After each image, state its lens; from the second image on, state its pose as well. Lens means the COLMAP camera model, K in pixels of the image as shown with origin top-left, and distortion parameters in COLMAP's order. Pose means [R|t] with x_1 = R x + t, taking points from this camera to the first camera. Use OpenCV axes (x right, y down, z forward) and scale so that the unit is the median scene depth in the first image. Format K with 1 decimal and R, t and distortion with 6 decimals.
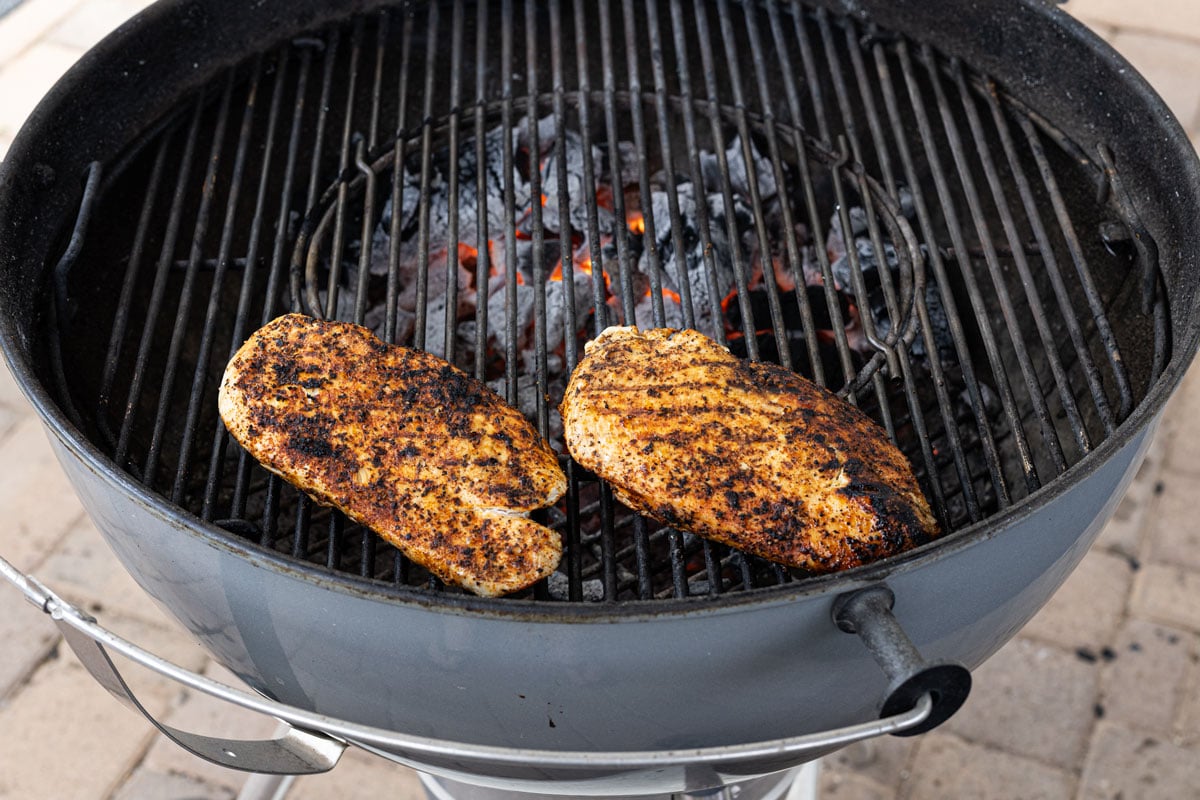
lens RADIAL K [[2067.6, 0, 600.0], [0, 2067.6, 400.0], [0, 0, 1]] dist [0.006099, 0.172470]
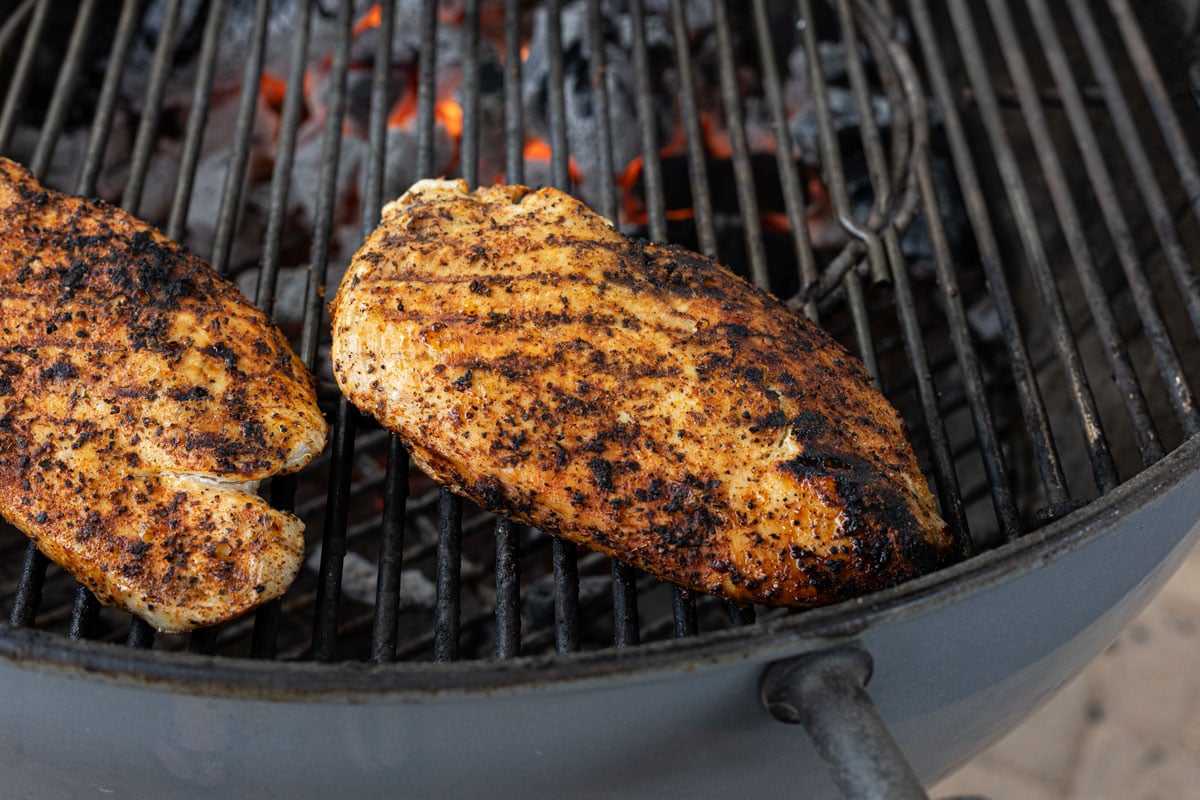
lens RADIAL K [[2131.7, 0, 601.6], [0, 2131.7, 424.5], [0, 0, 1]] dist [0.020838, 0.084521]
pose [[0.998948, 0.036237, 0.028117, 0.045532], [-0.037594, 0.998075, 0.049323, 0.004283], [-0.026276, -0.050328, 0.998387, 0.387295]]
